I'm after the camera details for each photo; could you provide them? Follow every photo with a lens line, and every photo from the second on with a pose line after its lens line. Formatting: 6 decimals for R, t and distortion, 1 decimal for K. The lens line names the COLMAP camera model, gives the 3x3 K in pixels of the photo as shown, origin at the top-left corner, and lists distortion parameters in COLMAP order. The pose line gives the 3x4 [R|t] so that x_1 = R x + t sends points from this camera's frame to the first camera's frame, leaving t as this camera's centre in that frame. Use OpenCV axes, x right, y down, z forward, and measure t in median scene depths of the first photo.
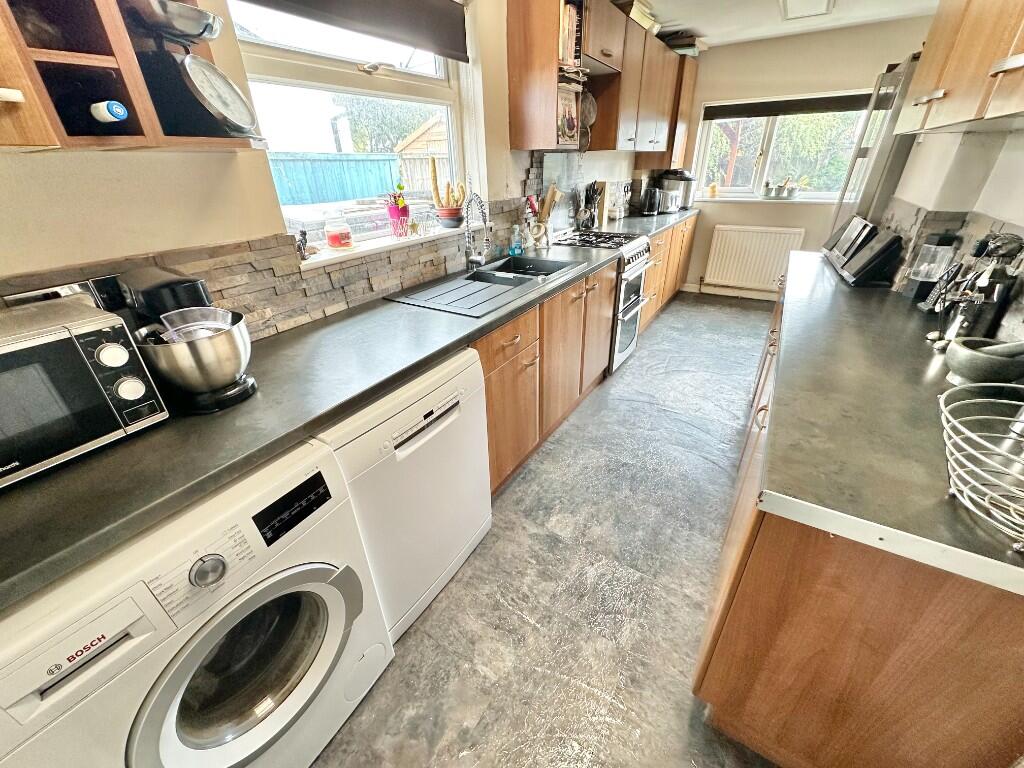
lens RADIAL K [[408.0, 0, 512.0], [0, 408.0, 384.0], [0, 0, 1]] dist [-0.002007, 0.000359]
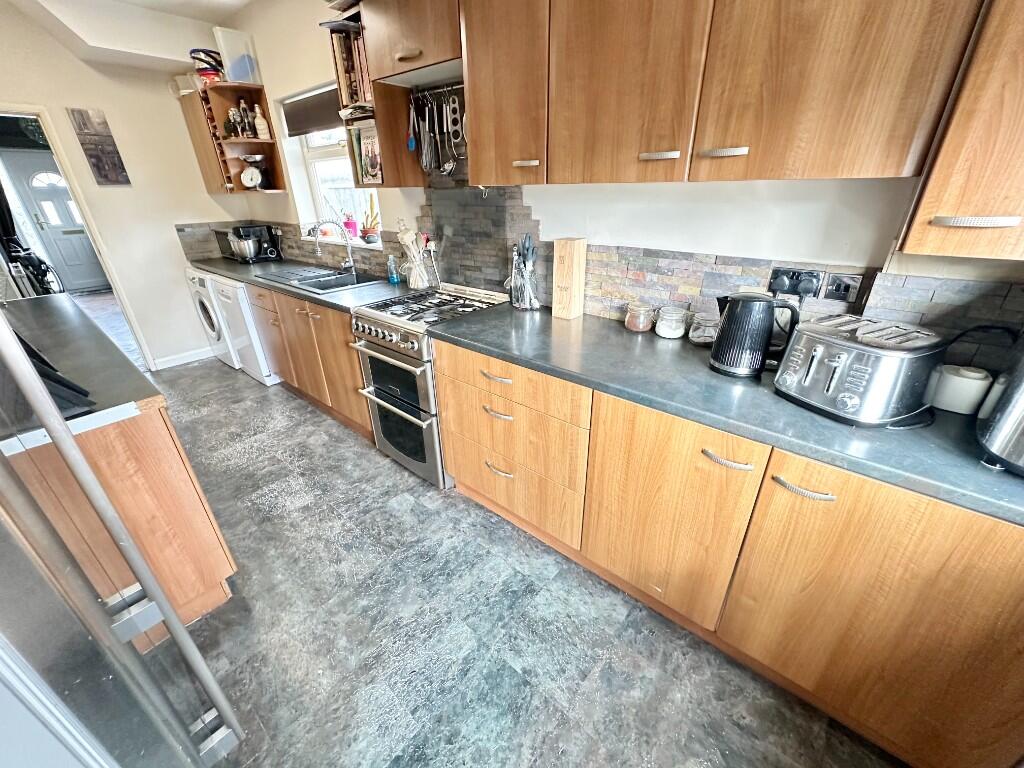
lens RADIAL K [[408.0, 0, 512.0], [0, 408.0, 384.0], [0, 0, 1]] dist [-0.002007, 0.000359]
pose [[-0.140364, 0.454448, -0.879645, 1.032170], [-0.454112, 0.759932, 0.465064, -0.750216], [0.879818, 0.464736, 0.099704, 1.285079]]
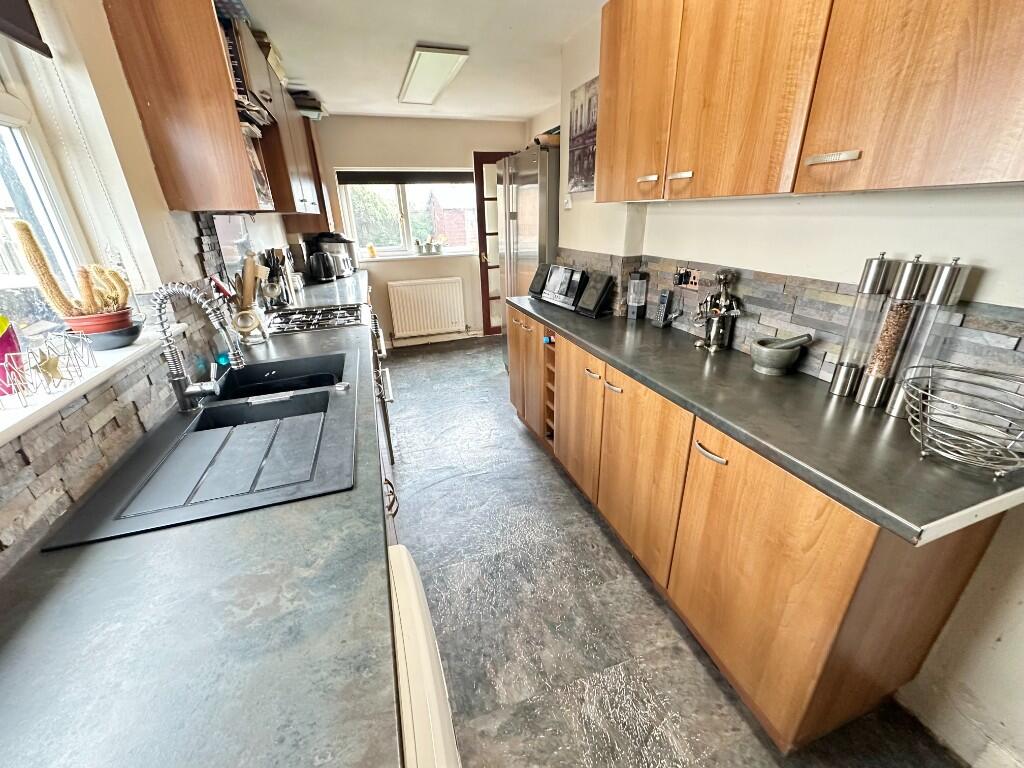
lens RADIAL K [[408.0, 0, 512.0], [0, 408.0, 384.0], [0, 0, 1]] dist [-0.002007, 0.000359]
pose [[0.631391, -0.292703, 0.718102, -0.182702], [0.379377, 0.924235, 0.043157, -0.140913], [-0.676327, 0.245182, 0.694599, 0.249697]]
